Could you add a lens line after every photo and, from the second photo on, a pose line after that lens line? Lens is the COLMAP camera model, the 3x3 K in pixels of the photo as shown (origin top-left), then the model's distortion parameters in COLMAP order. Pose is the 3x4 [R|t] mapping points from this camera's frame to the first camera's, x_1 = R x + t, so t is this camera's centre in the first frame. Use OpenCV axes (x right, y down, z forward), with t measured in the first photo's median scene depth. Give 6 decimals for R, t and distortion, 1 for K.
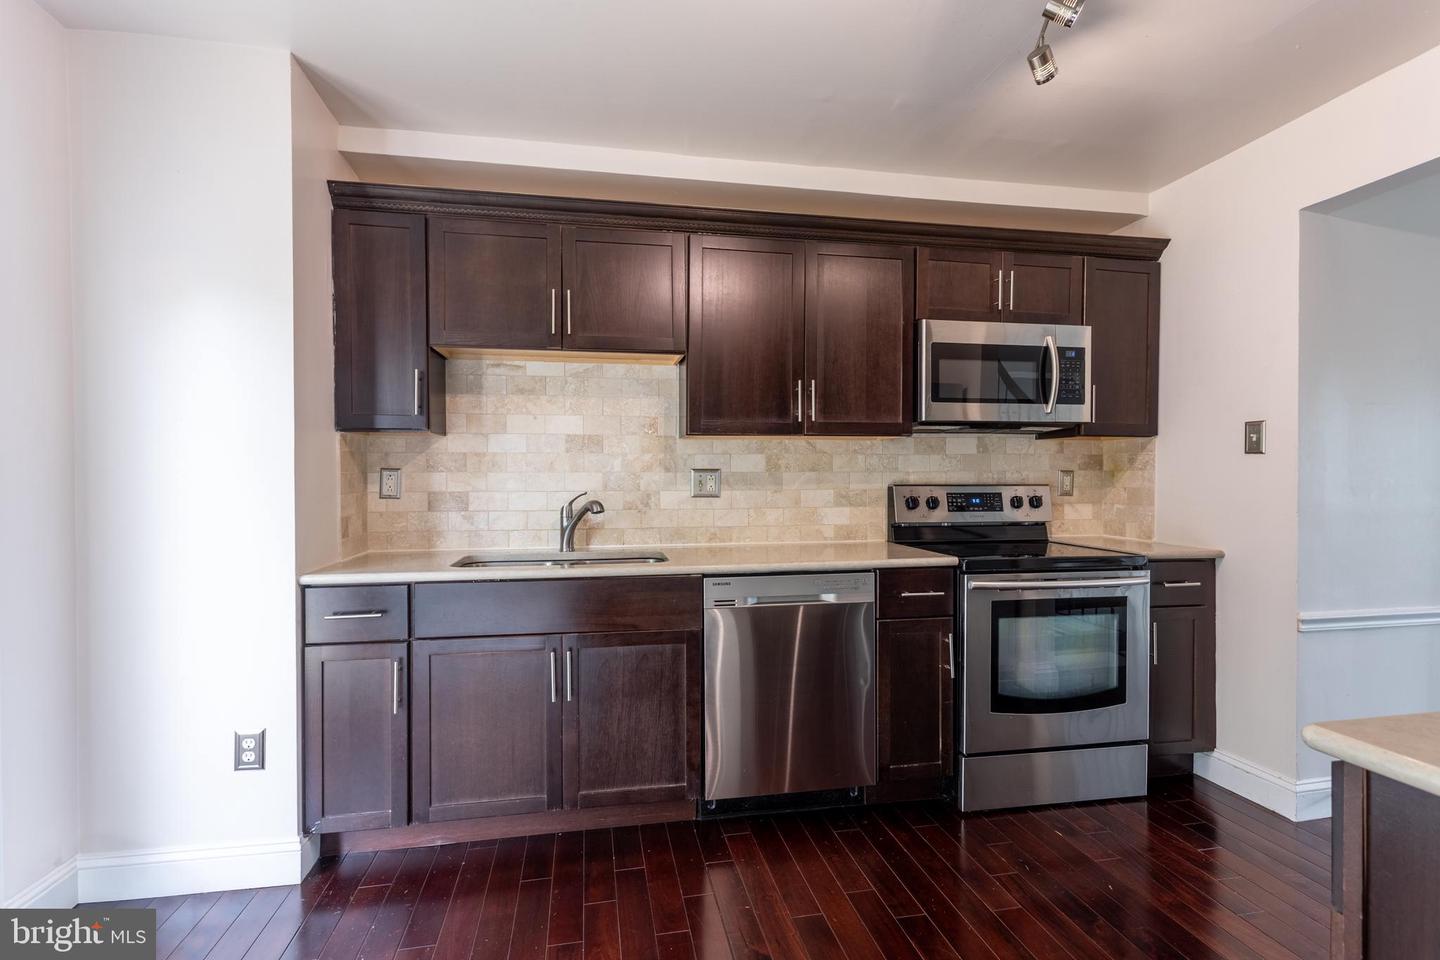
lens RADIAL K [[684.9, 0, 717.0], [0, 684.9, 484.9], [0, 0, 1]] dist [0.020993, 0.000078]
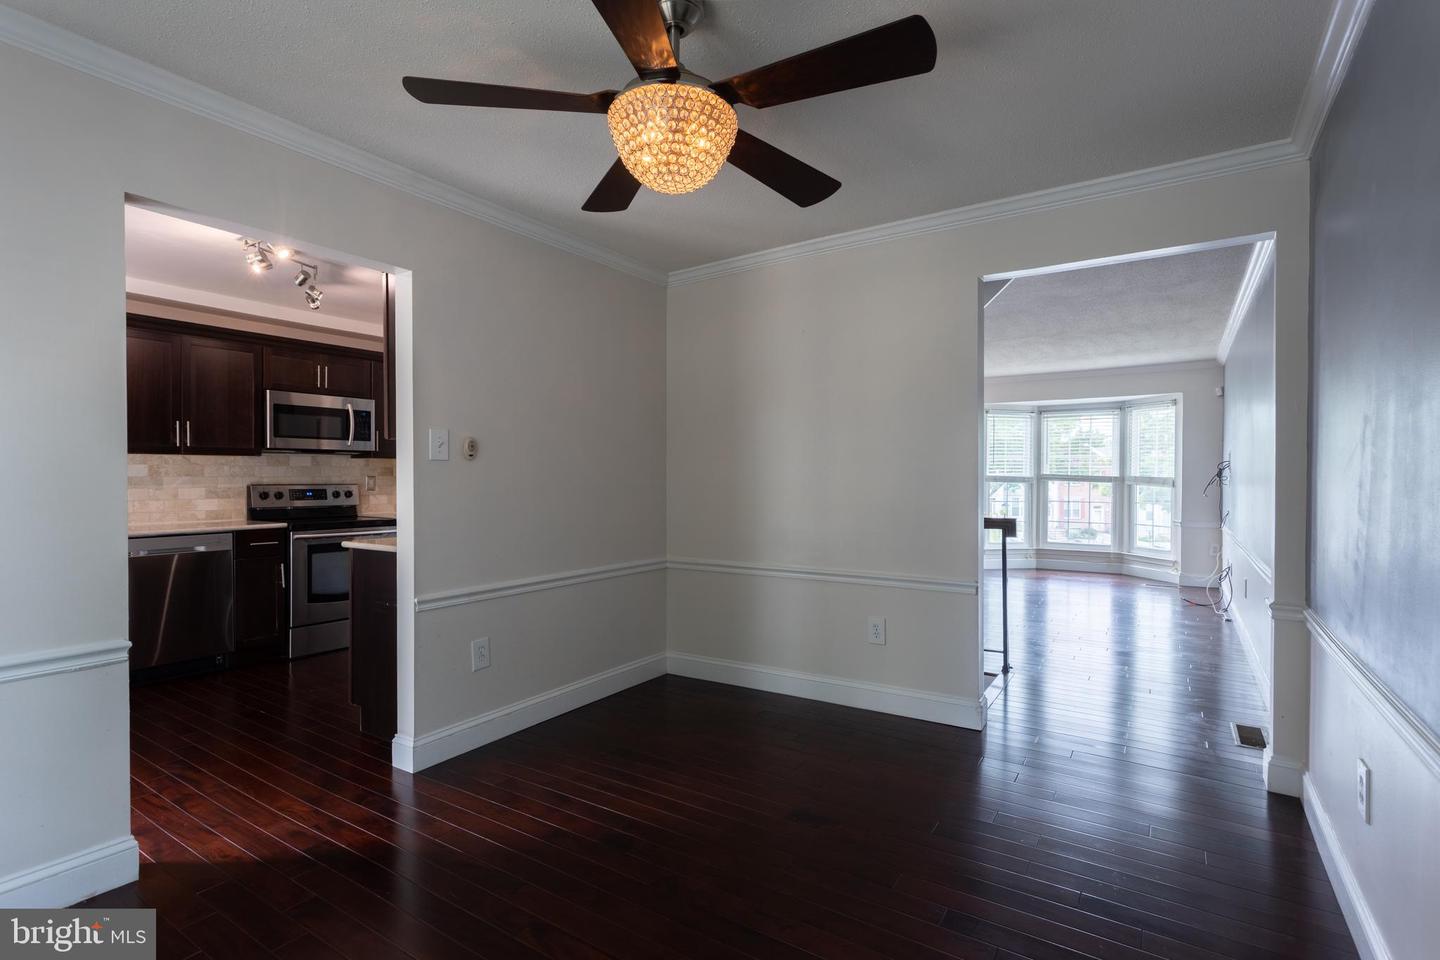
lens RADIAL K [[684.9, 0, 717.4], [0, 684.9, 485.6], [0, 0, 1]] dist [0.020993, 0.000078]
pose [[0.700370, -0.004952, 0.713763, -0.144204], [0.004600, 0.999986, 0.002424, 0.003449], [-0.713765, 0.001586, 0.700383, -0.974894]]
